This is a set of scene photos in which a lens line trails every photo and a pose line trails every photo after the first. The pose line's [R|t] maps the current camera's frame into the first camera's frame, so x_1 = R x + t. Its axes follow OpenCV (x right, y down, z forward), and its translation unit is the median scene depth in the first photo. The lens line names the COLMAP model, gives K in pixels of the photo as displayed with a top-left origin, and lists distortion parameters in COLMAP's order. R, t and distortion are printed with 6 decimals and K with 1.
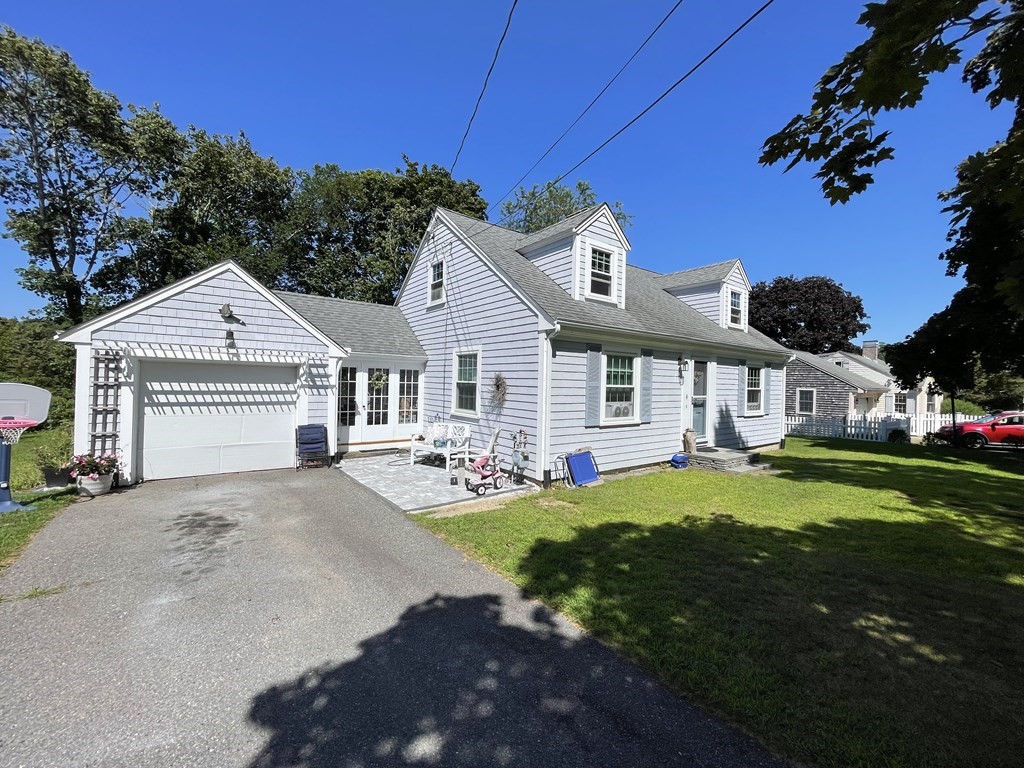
lens RADIAL K [[410.8, 0, 512.0], [0, 410.8, 384.0], [0, 0, 1]] dist [-0.002065, 0.003709]
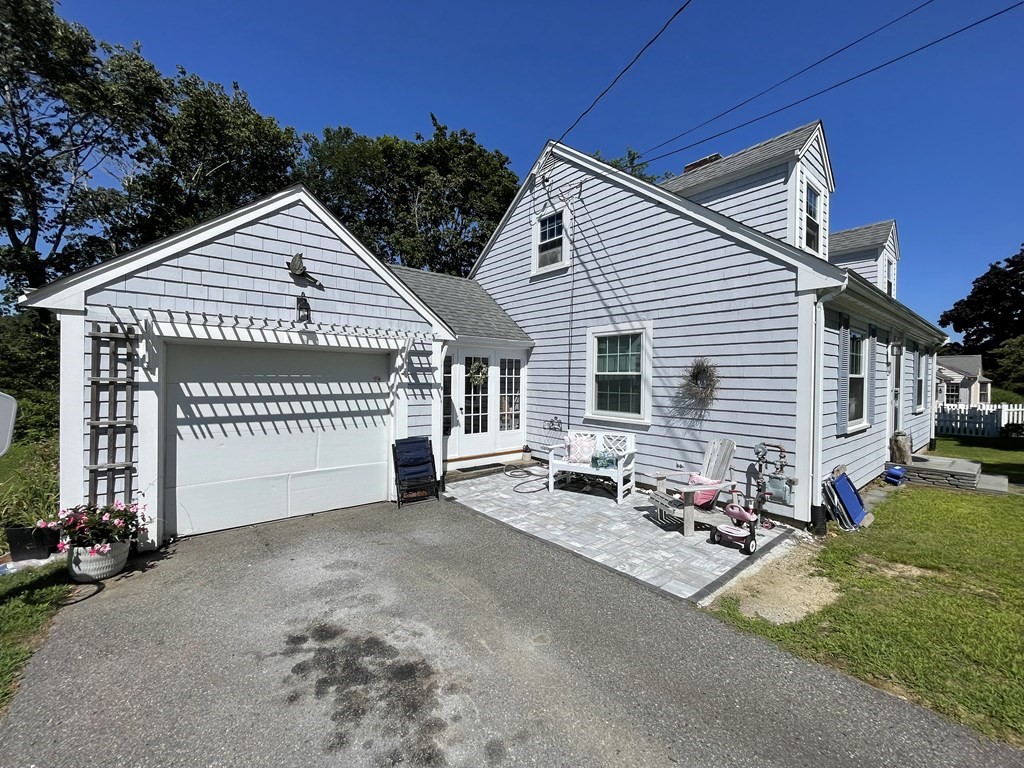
lens RADIAL K [[410.5, 0, 512.0], [0, 410.5, 384.0], [0, 0, 1]] dist [0.001299, 0.000355]
pose [[0.998977, -0.013768, 0.043070, -0.367597], [0.013276, 0.999844, 0.011674, 0.002907], [-0.043224, -0.011091, 0.999004, 0.323505]]
